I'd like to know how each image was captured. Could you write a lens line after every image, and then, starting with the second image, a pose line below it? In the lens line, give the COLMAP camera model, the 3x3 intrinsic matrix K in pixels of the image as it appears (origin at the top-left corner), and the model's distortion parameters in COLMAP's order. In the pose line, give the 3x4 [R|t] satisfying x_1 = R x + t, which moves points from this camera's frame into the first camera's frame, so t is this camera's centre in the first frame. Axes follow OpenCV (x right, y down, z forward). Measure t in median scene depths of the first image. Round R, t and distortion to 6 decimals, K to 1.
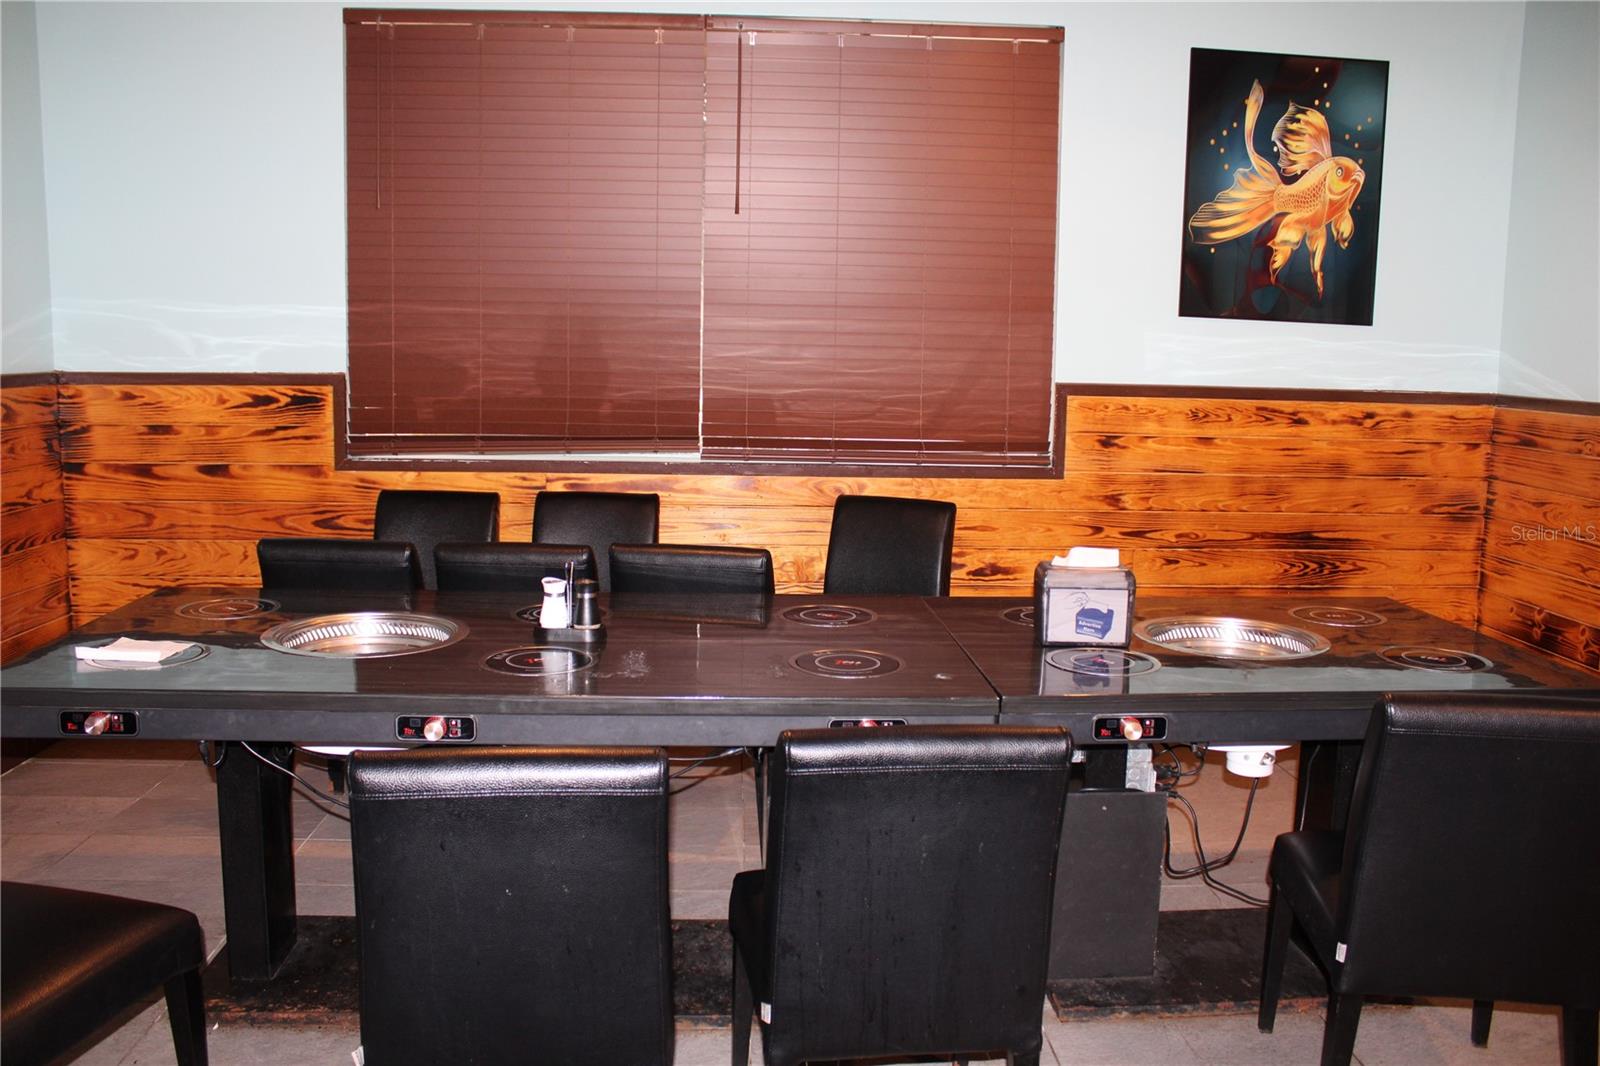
lens RADIAL K [[1299.6, 0, 800.0], [0, 1299.6, 533.0], [0, 0, 1]] dist [-0.103544, 0.006095]
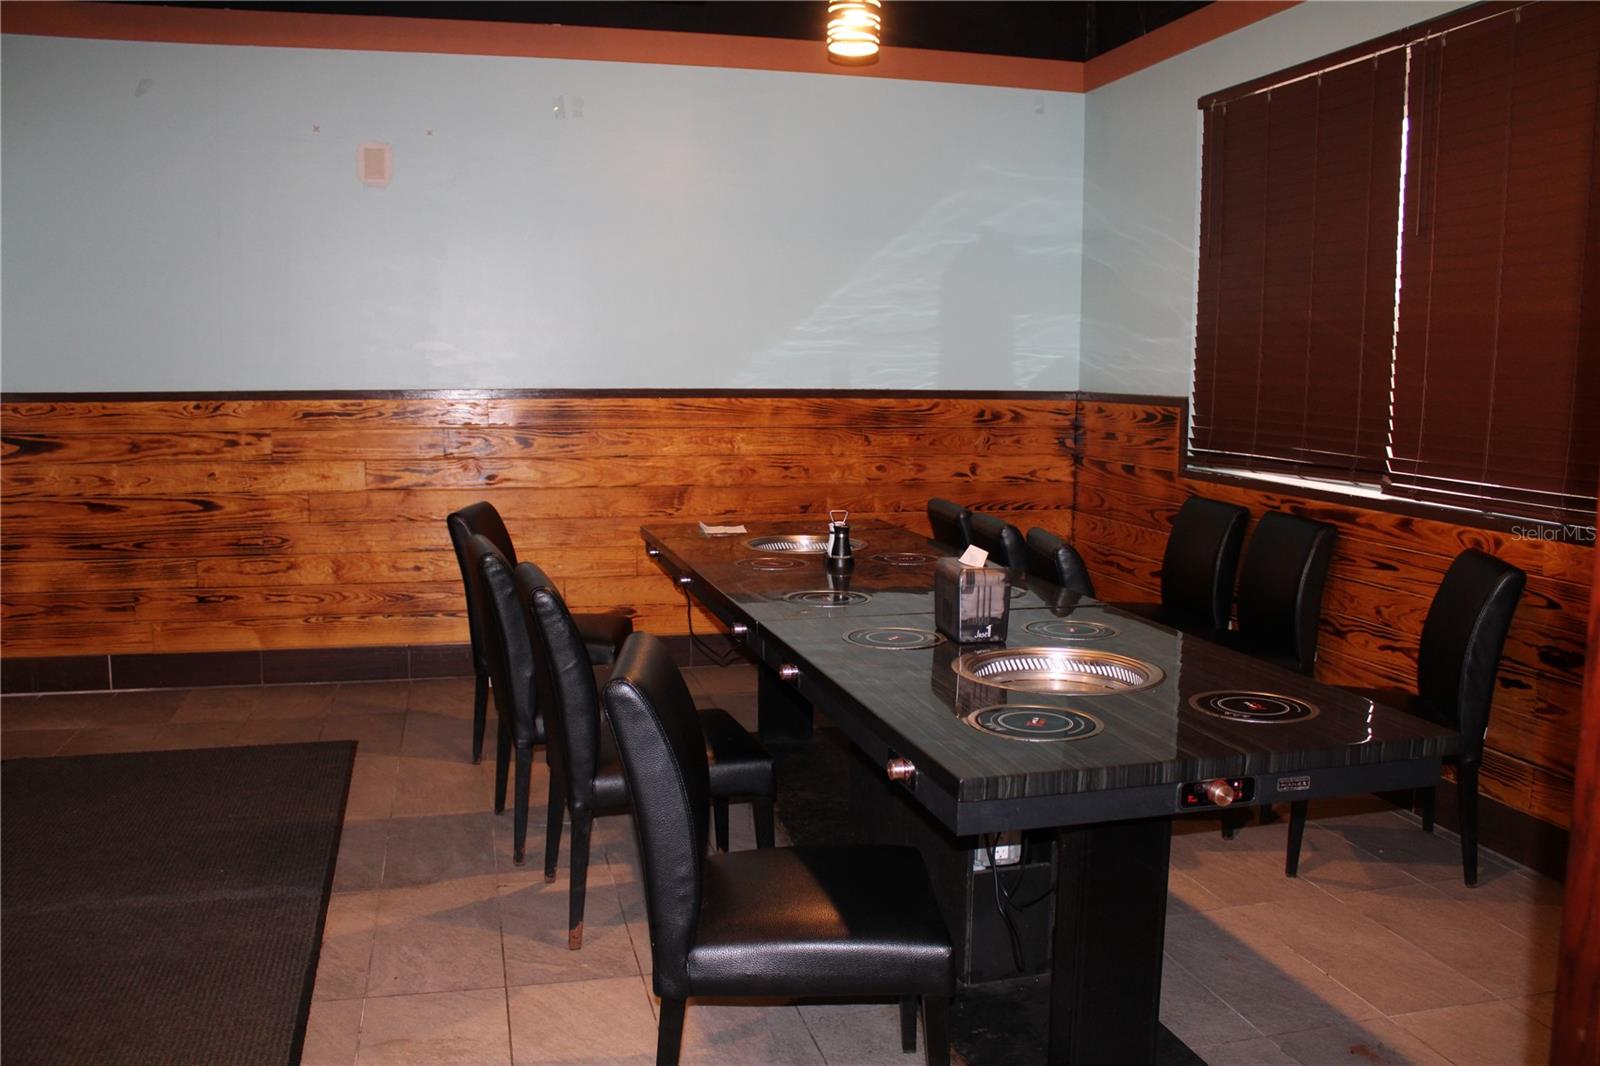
lens RADIAL K [[1299.6, 0, 800.0], [0, 1299.6, 533.0], [0, 0, 1]] dist [-0.103544, 0.006095]
pose [[0.205877, 0.109225, -0.972463, 0.761455], [-0.155495, 0.984777, 0.077689, -0.035777], [0.966145, 0.135219, 0.219727, 0.397189]]
